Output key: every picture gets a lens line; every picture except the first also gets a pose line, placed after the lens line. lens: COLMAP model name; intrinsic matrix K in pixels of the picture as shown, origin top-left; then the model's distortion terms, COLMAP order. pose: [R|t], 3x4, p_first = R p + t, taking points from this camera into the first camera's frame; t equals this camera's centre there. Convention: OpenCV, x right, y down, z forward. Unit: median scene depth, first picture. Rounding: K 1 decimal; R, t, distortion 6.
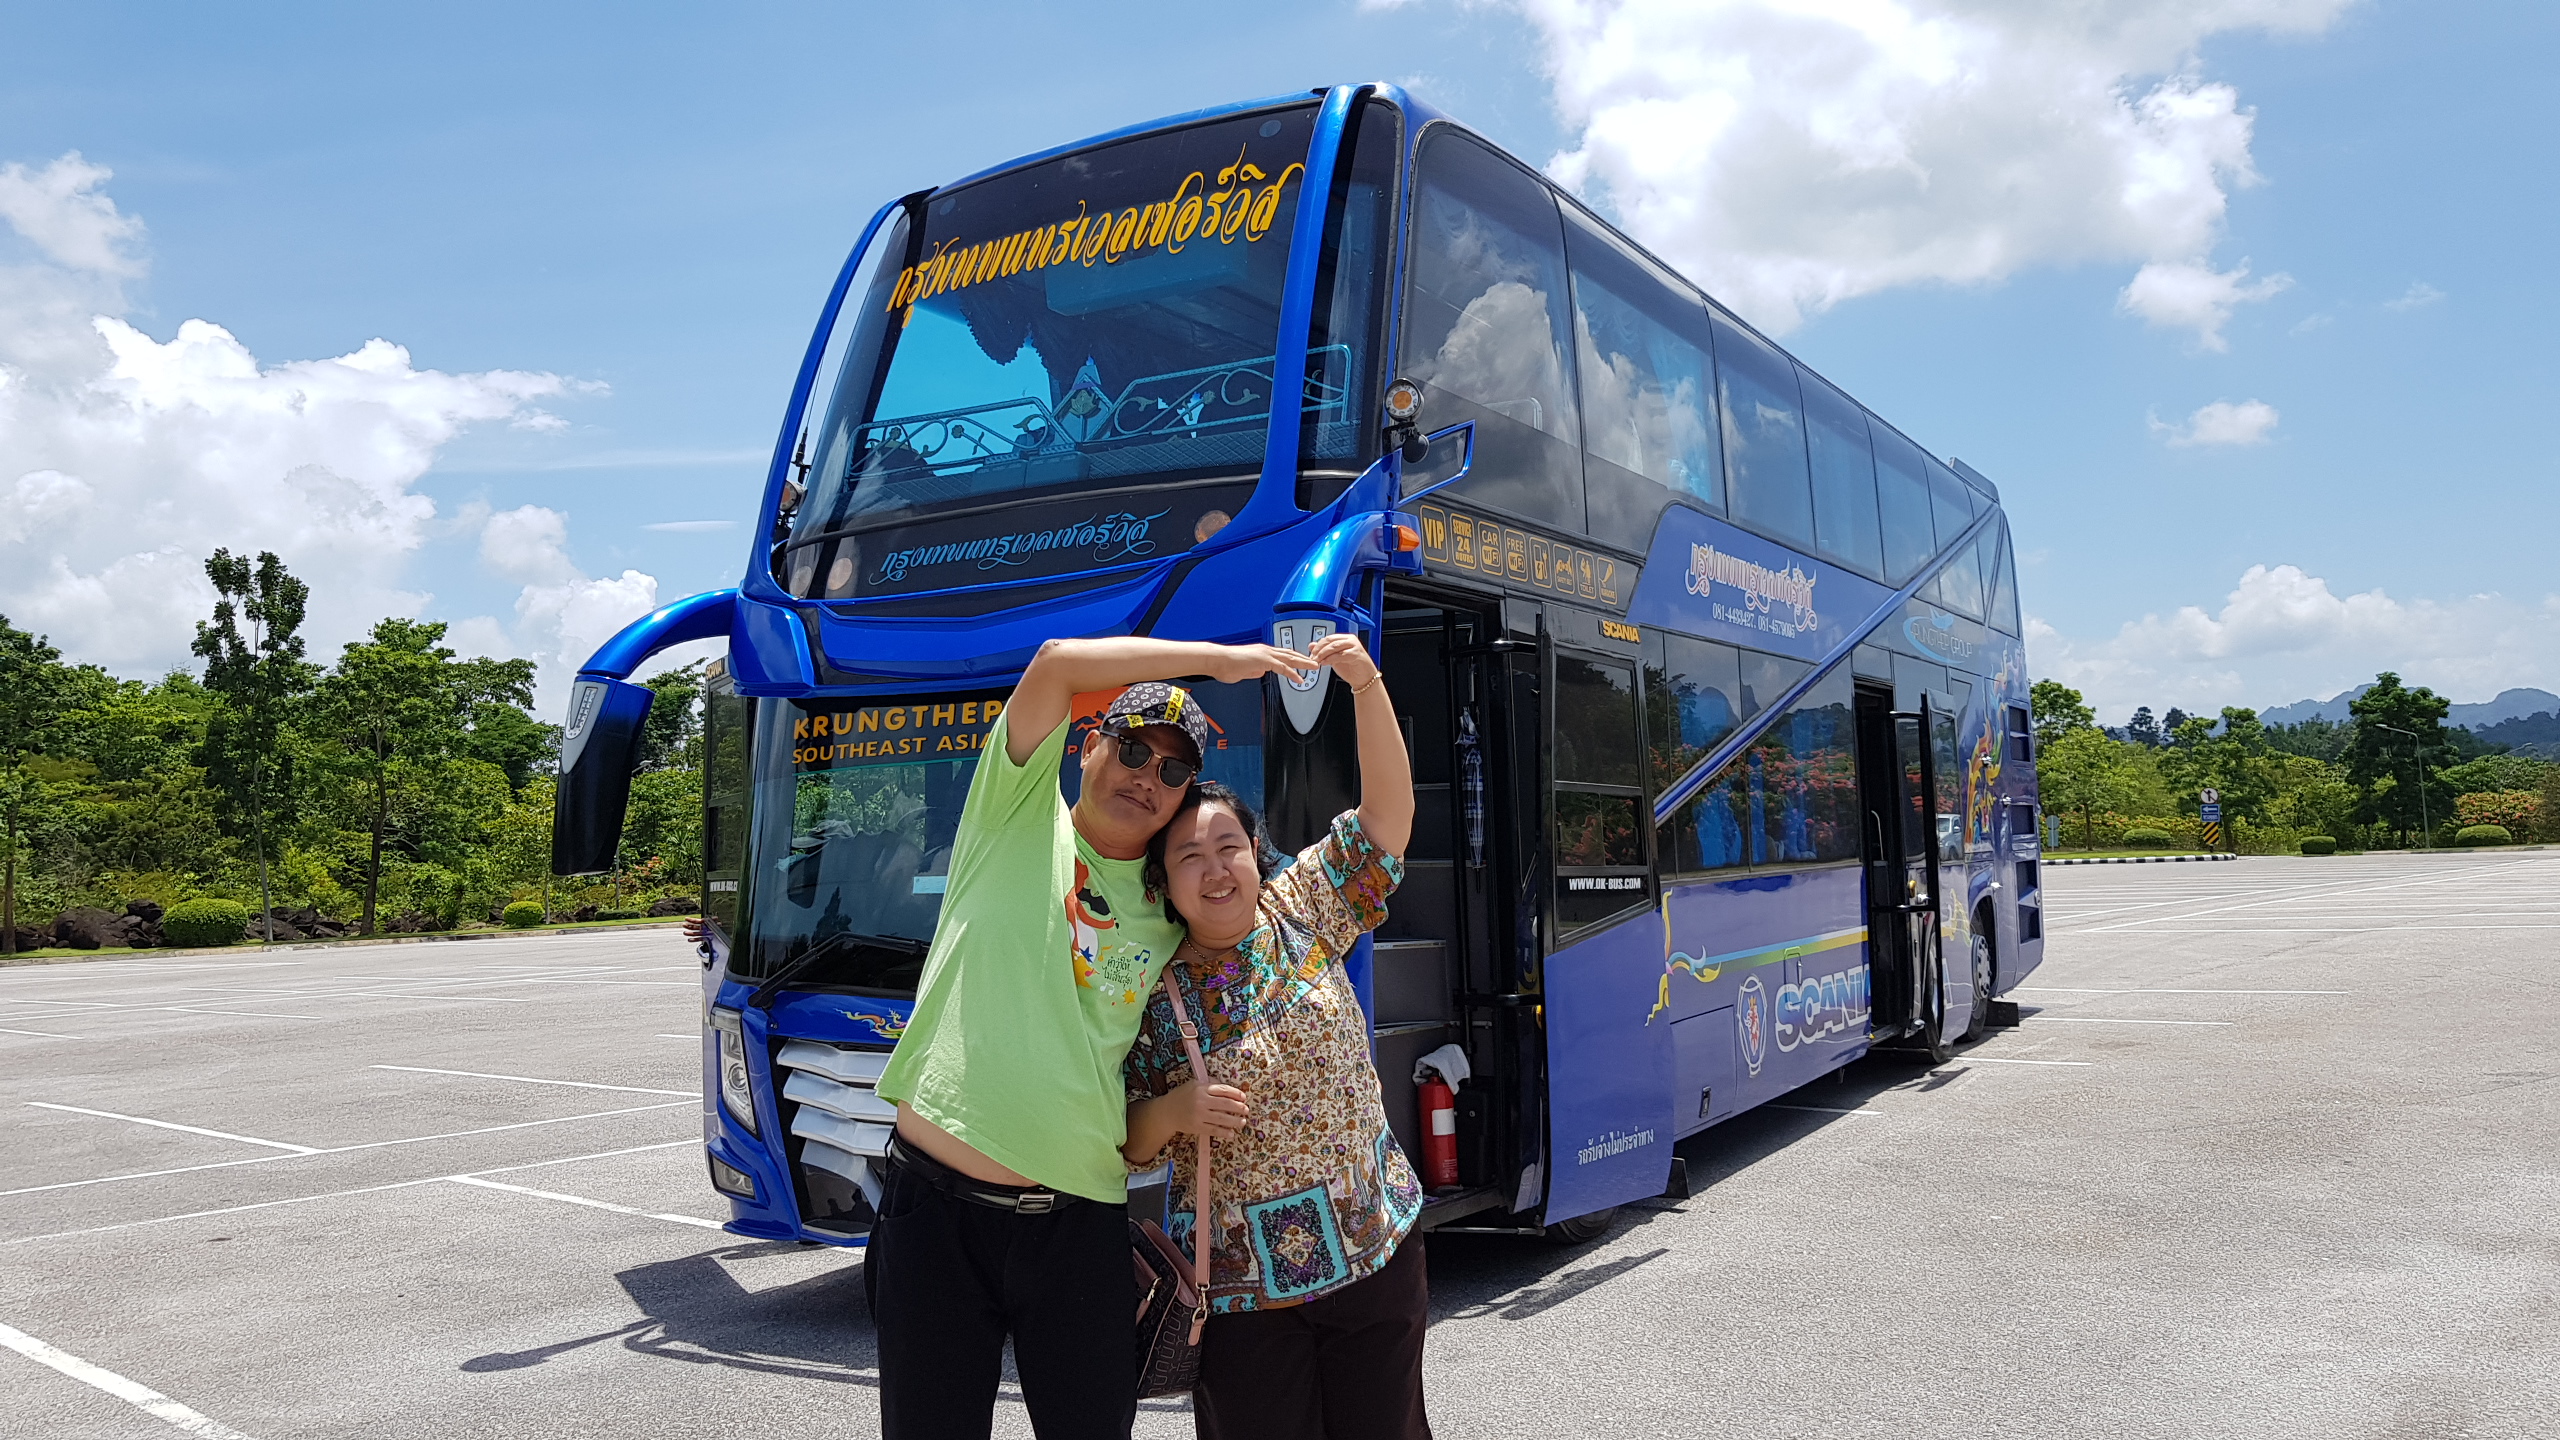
lens RADIAL K [[2001.8, 0, 1280.0], [0, 2001.8, 720.0], [0, 0, 1]] dist [0.115601, -0.202163]
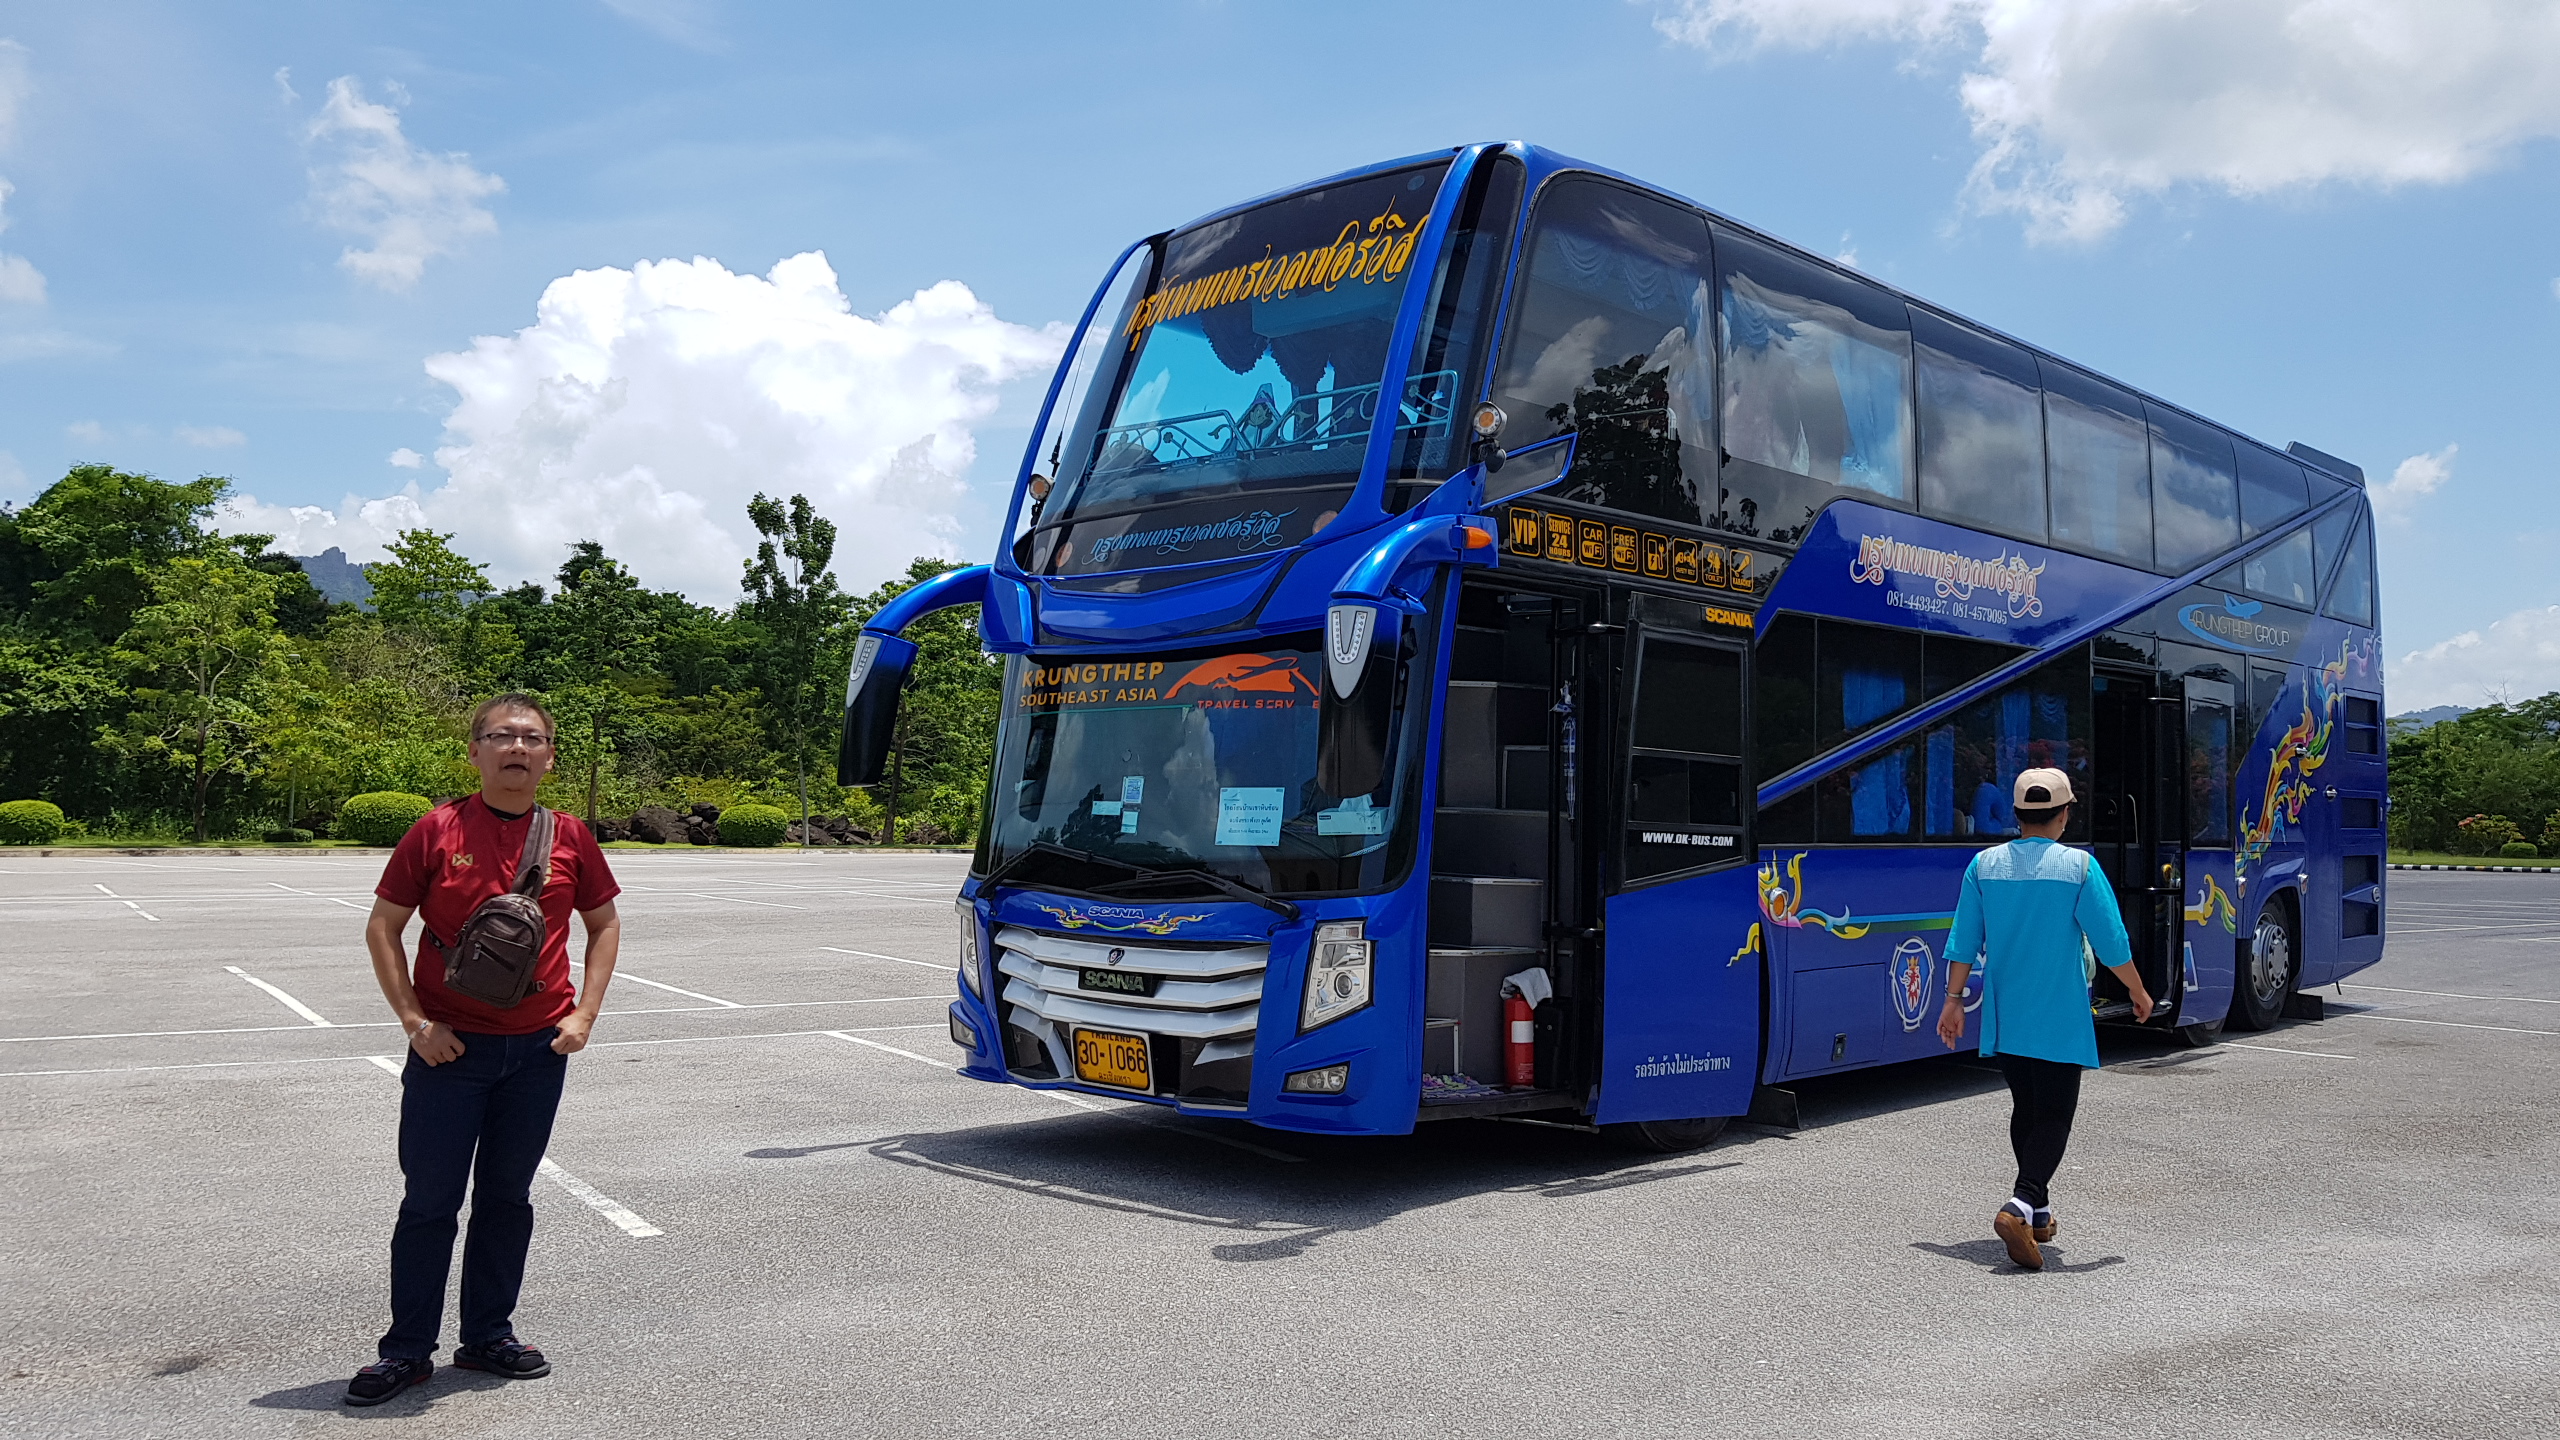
lens RADIAL K [[2001.8, 0, 1280.0], [0, 2001.8, 720.0], [0, 0, 1]] dist [0.115601, -0.202163]
pose [[0.970470, 0.041116, -0.237694, 0.188768], [-0.035354, 0.998970, 0.028455, -0.009617], [0.238619, -0.019211, 0.970923, -0.149894]]
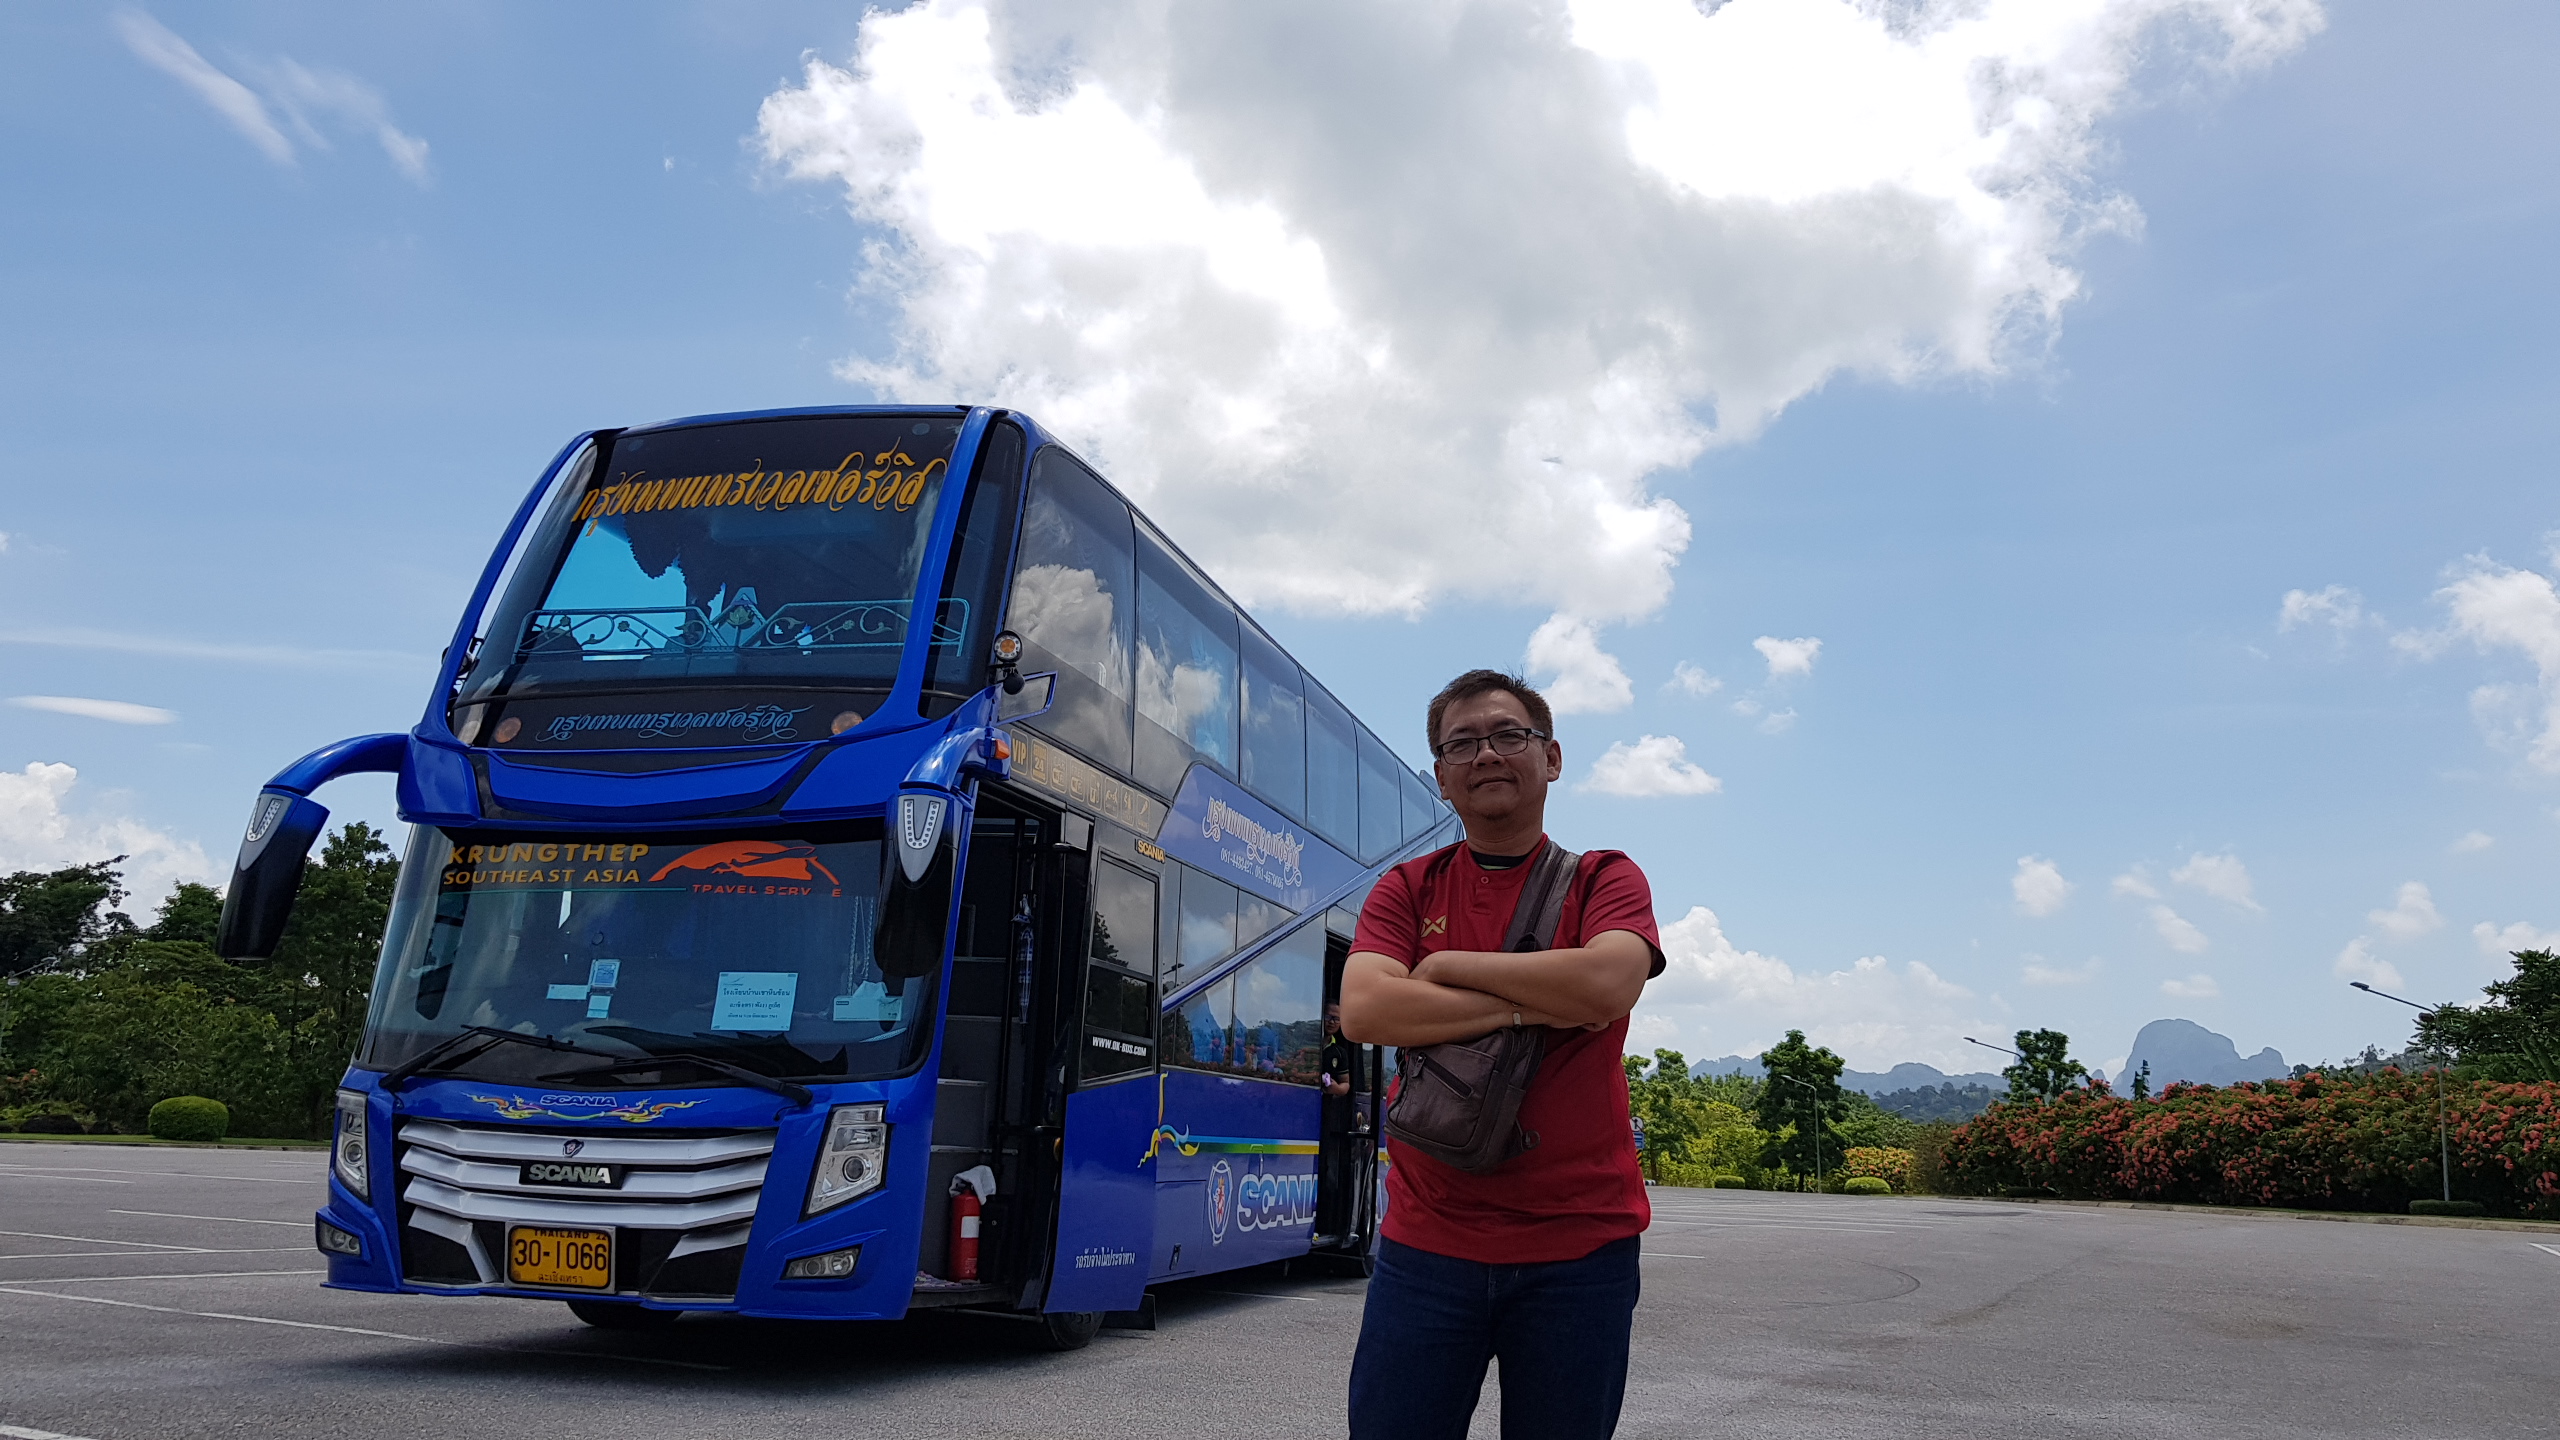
lens RADIAL K [[2001.8, 0, 1280.0], [0, 2001.8, 720.0], [0, 0, 1]] dist [0.115601, -0.202163]
pose [[0.965208, 0.122674, 0.230920, -0.051492], [-0.088608, 0.984317, -0.152543, 0.057957], [-0.246011, 0.126774, 0.960941, -0.236731]]
